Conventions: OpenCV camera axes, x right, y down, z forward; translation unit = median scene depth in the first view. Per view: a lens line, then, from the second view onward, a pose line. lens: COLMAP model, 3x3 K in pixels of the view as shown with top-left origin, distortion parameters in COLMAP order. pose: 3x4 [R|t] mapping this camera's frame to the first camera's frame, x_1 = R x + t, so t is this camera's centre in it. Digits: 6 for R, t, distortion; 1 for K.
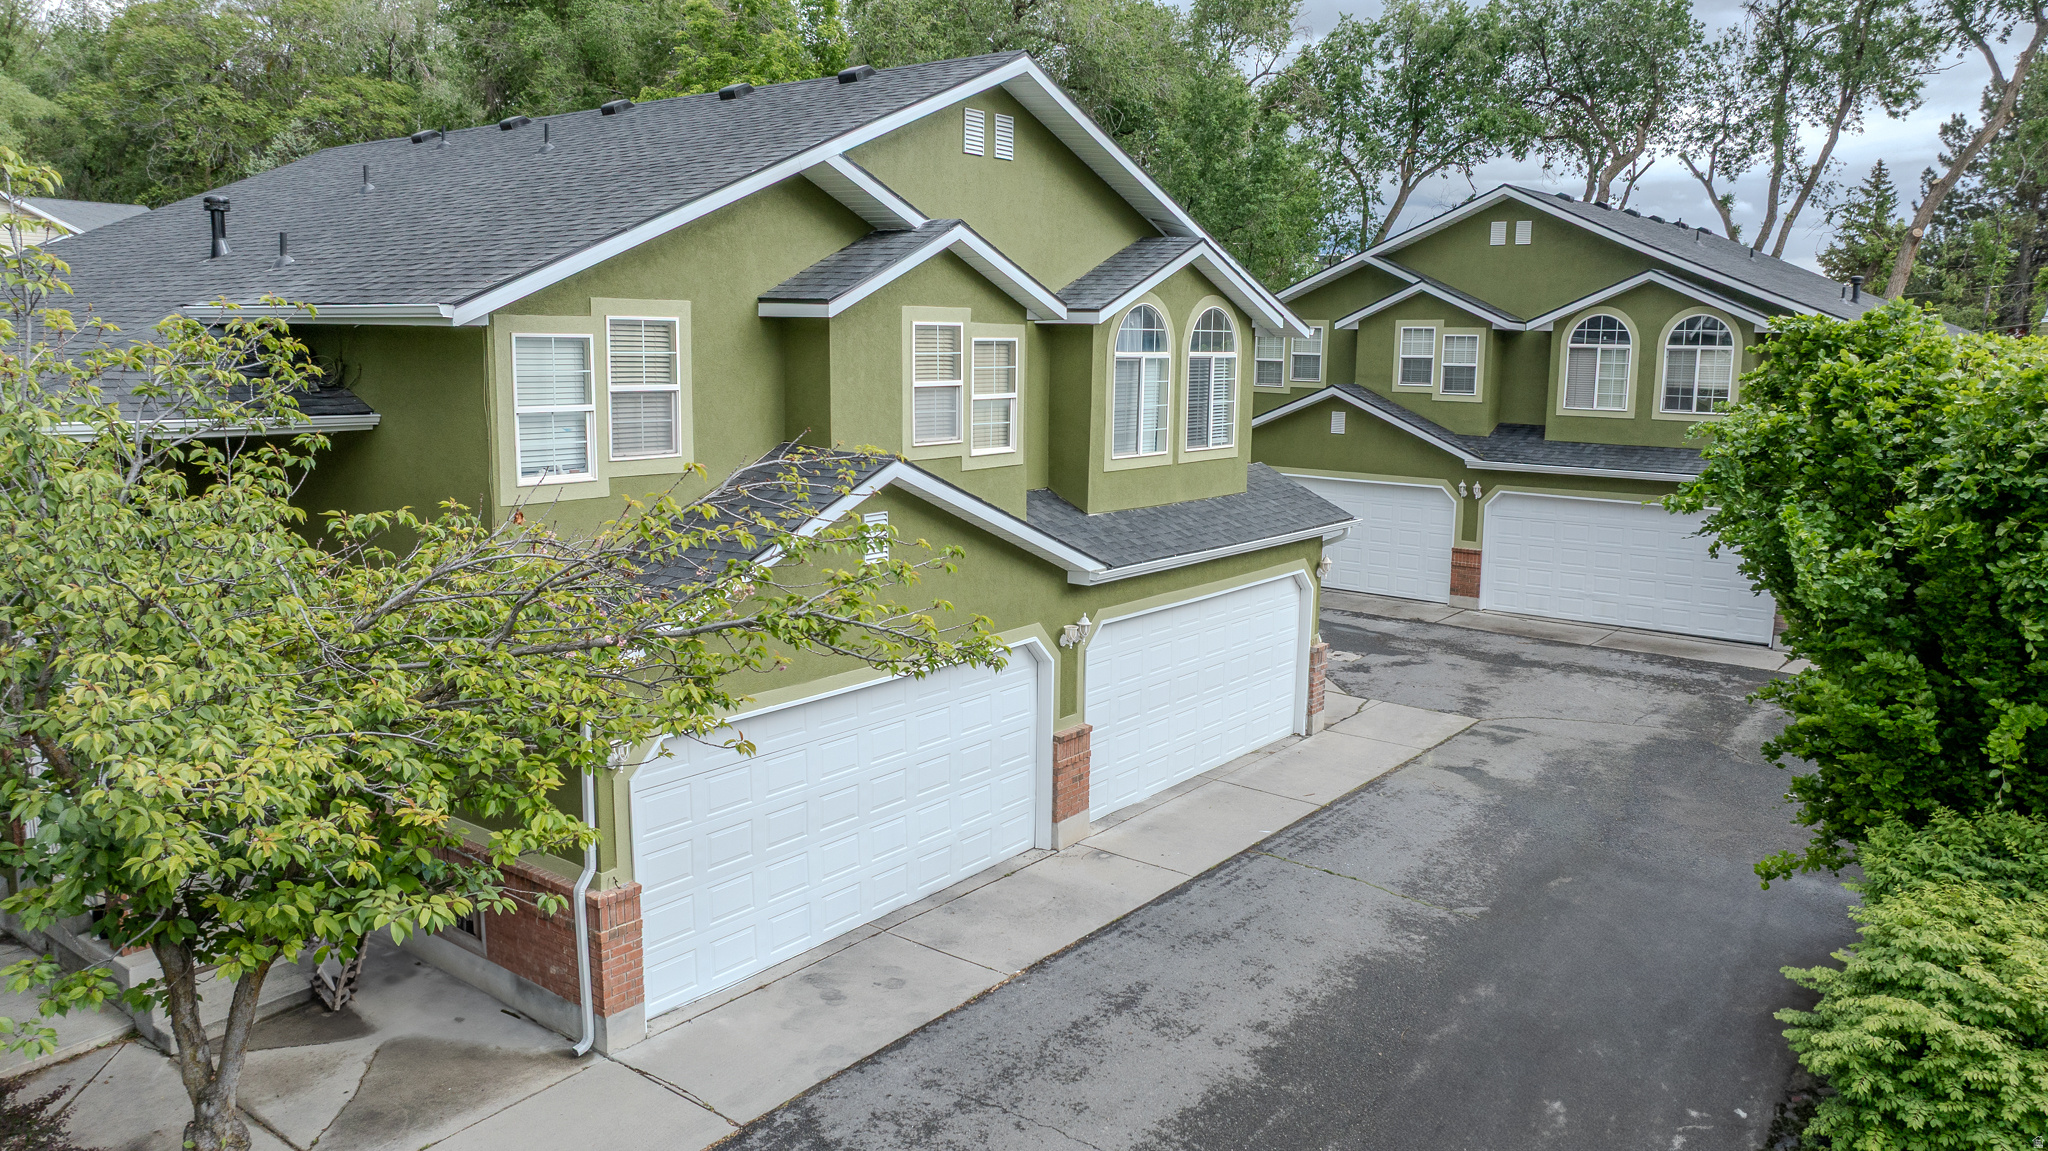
lens RADIAL K [[1442.8, 0, 1009.8], [0, 1442.8, 580.9], [0, 0, 1]] dist [-0.056544, 0.045602]
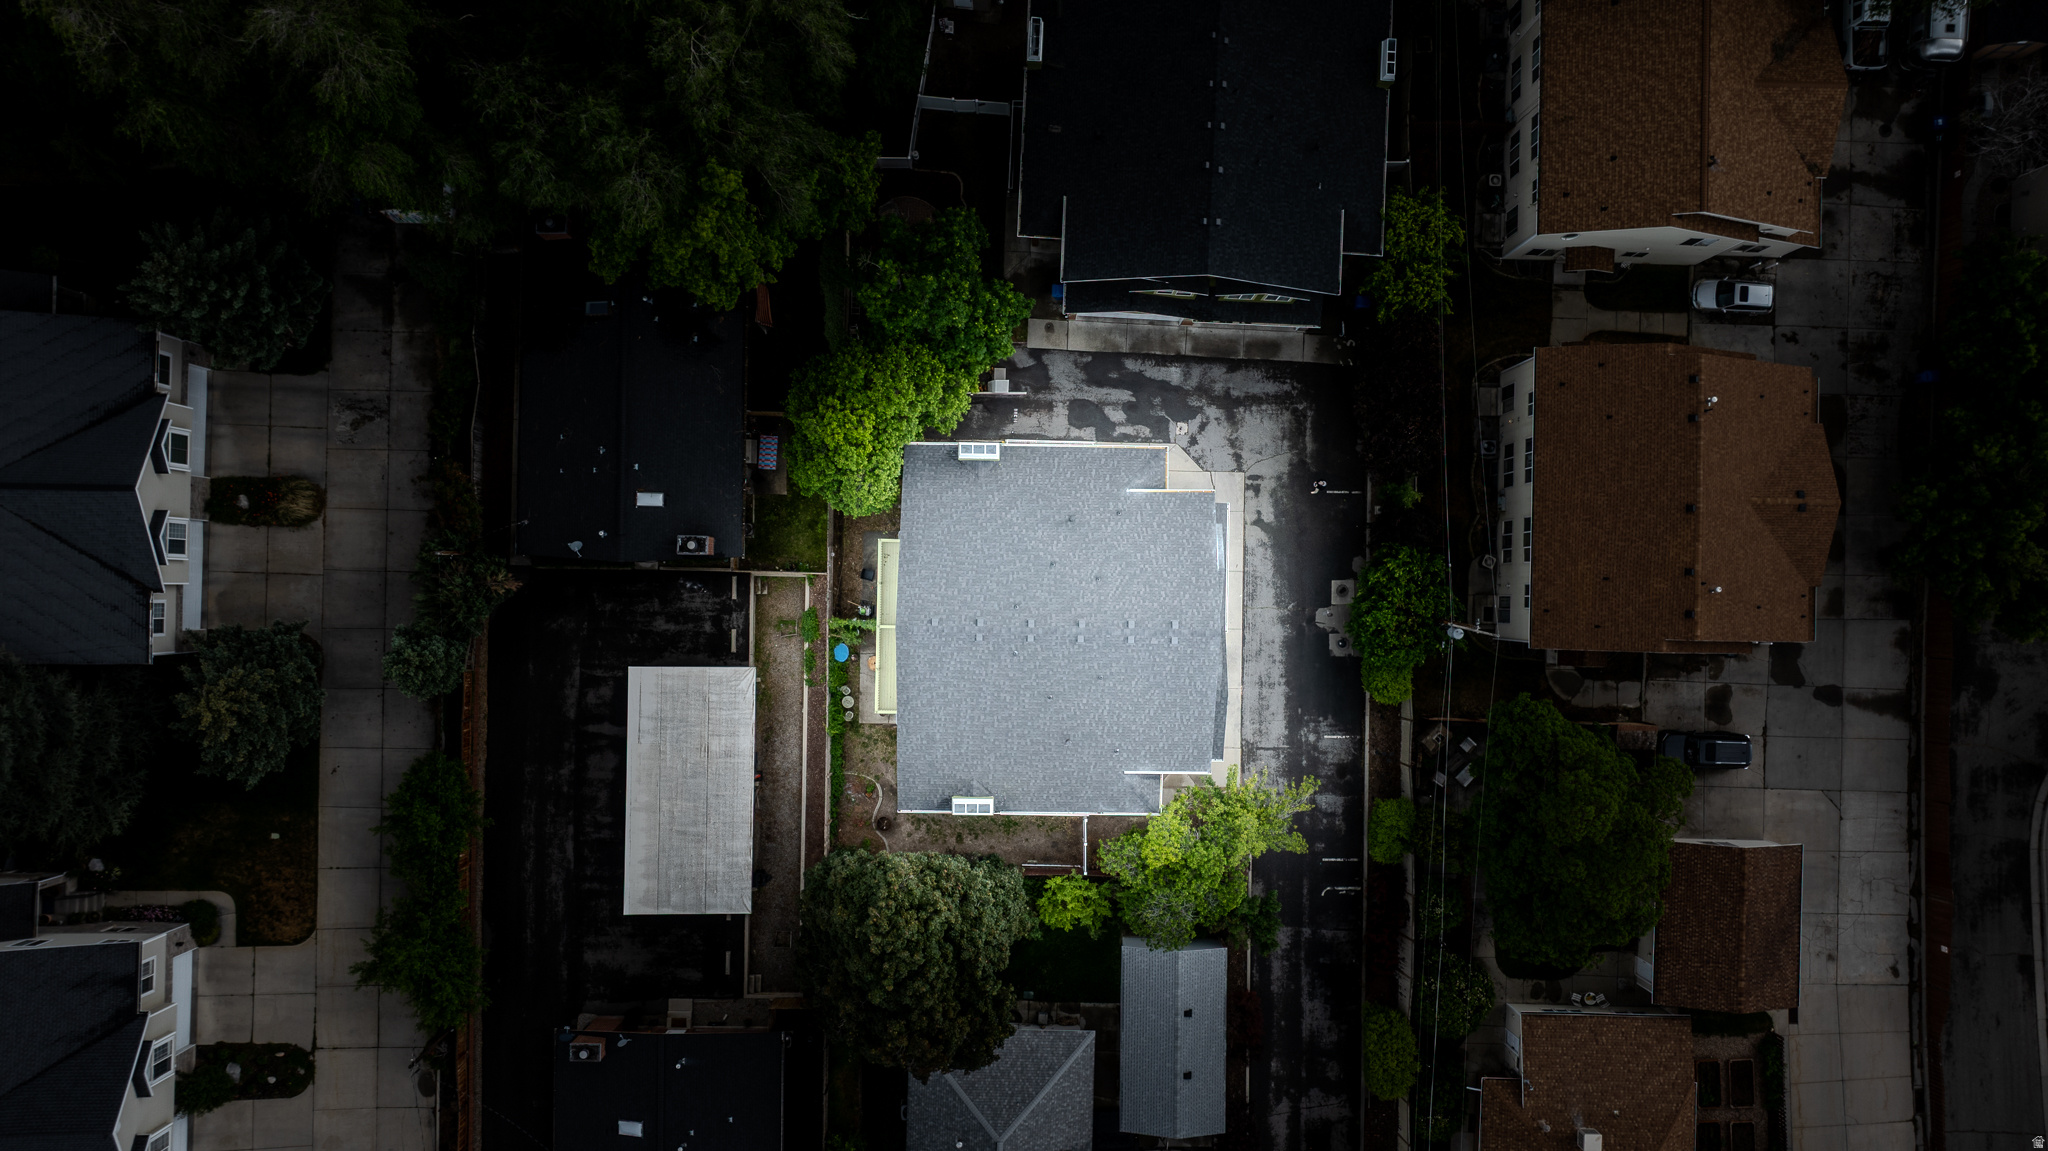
lens RADIAL K [[1442.8, 0, 1039.9], [0, 1442.8, 561.3], [0, 0, 1]] dist [-0.056544, 0.045602]
pose [[0.794121, -0.607754, 0.002609, -0.154985], [0.111098, 0.149384, 0.982518, -2.499264], [-0.597519, -0.779949, 0.186149, 0.350064]]
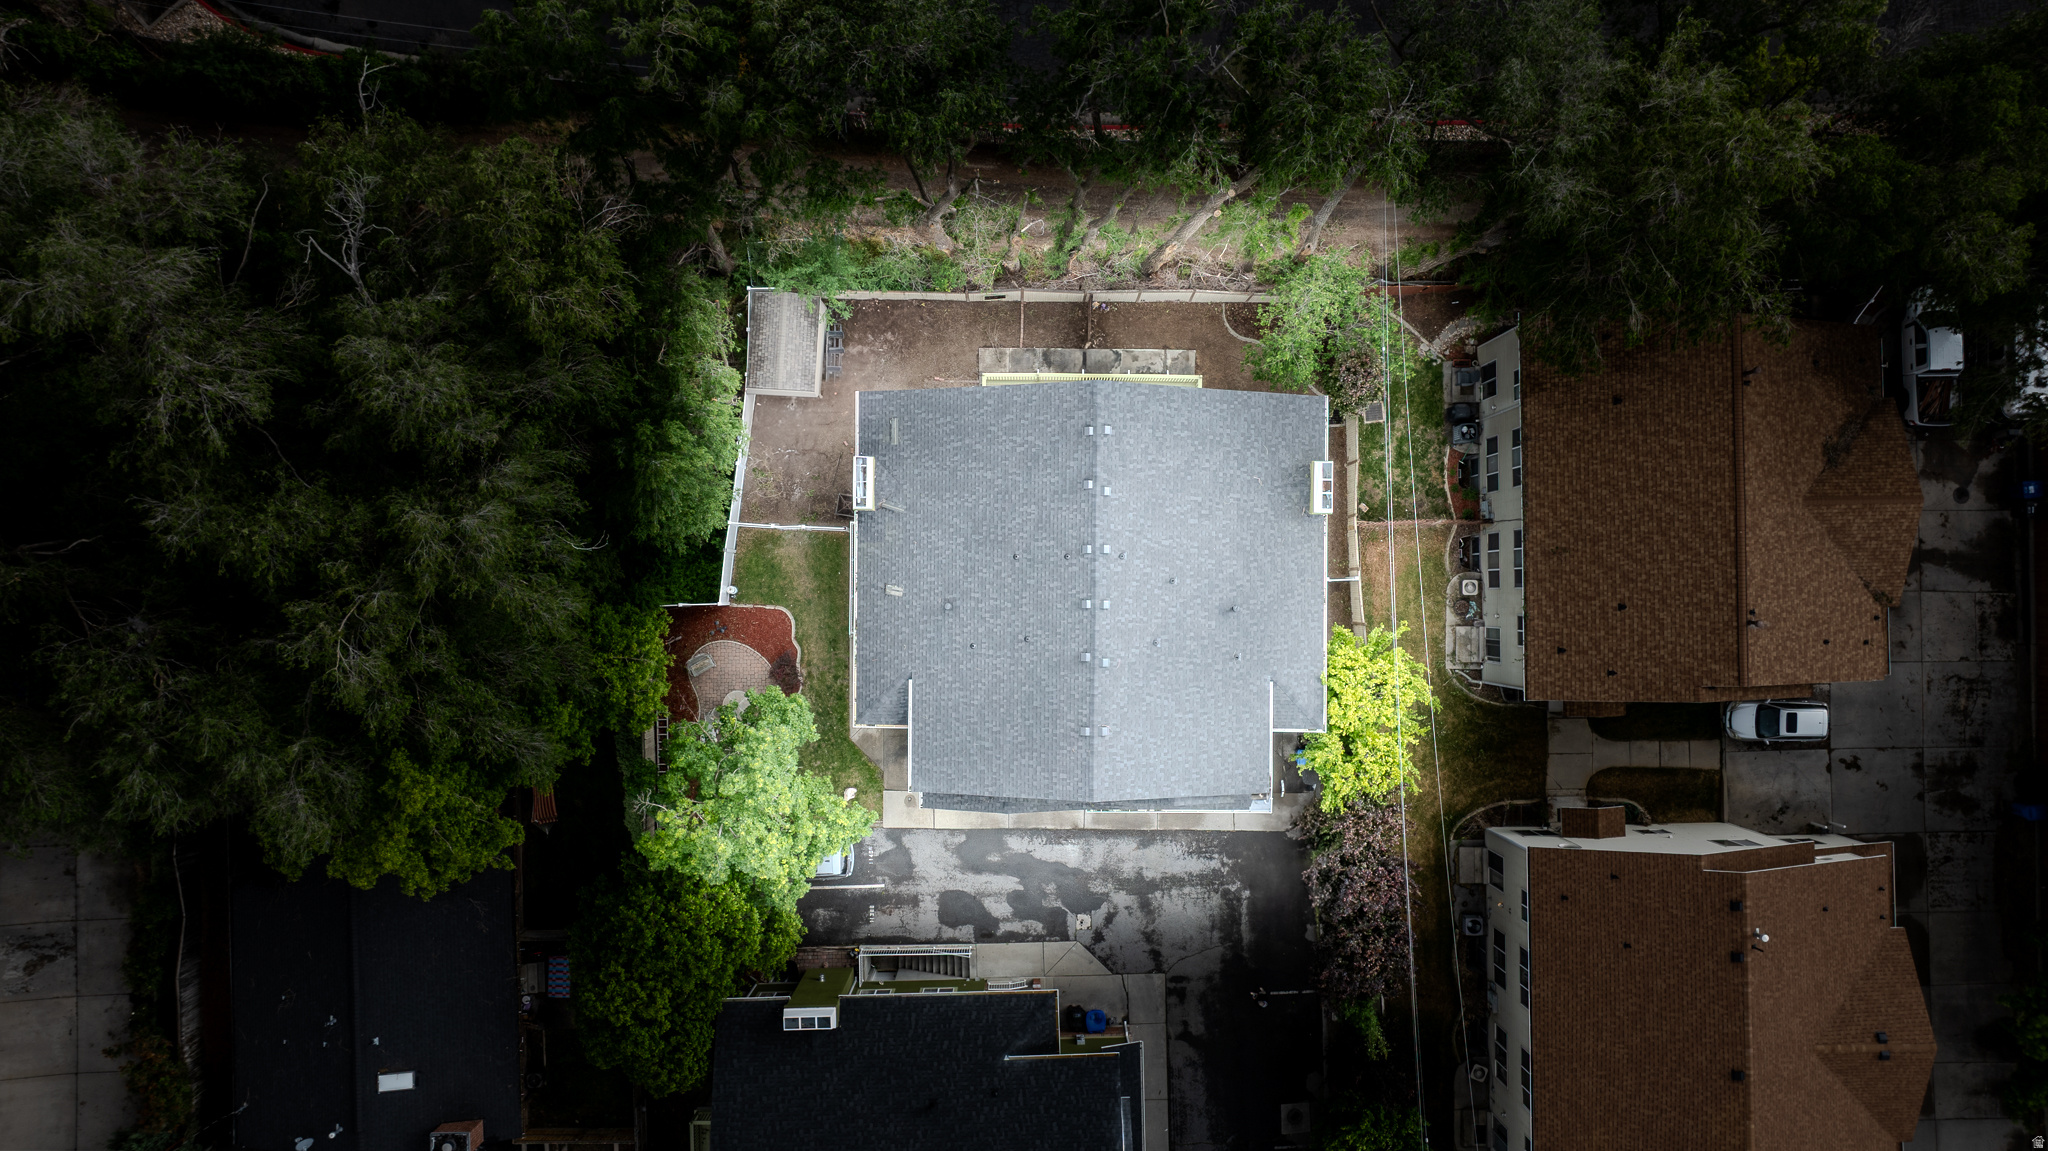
lens RADIAL K [[1442.8, 0, 1044.1], [0, 1442.8, 530.3], [0, 0, 1]] dist [-0.056544, 0.045602]
pose [[0.769634, -0.638432, 0.008243, 0.495852], [0.118393, 0.155385, 0.980734, -2.051569], [-0.627412, -0.753830, 0.195176, 0.923095]]
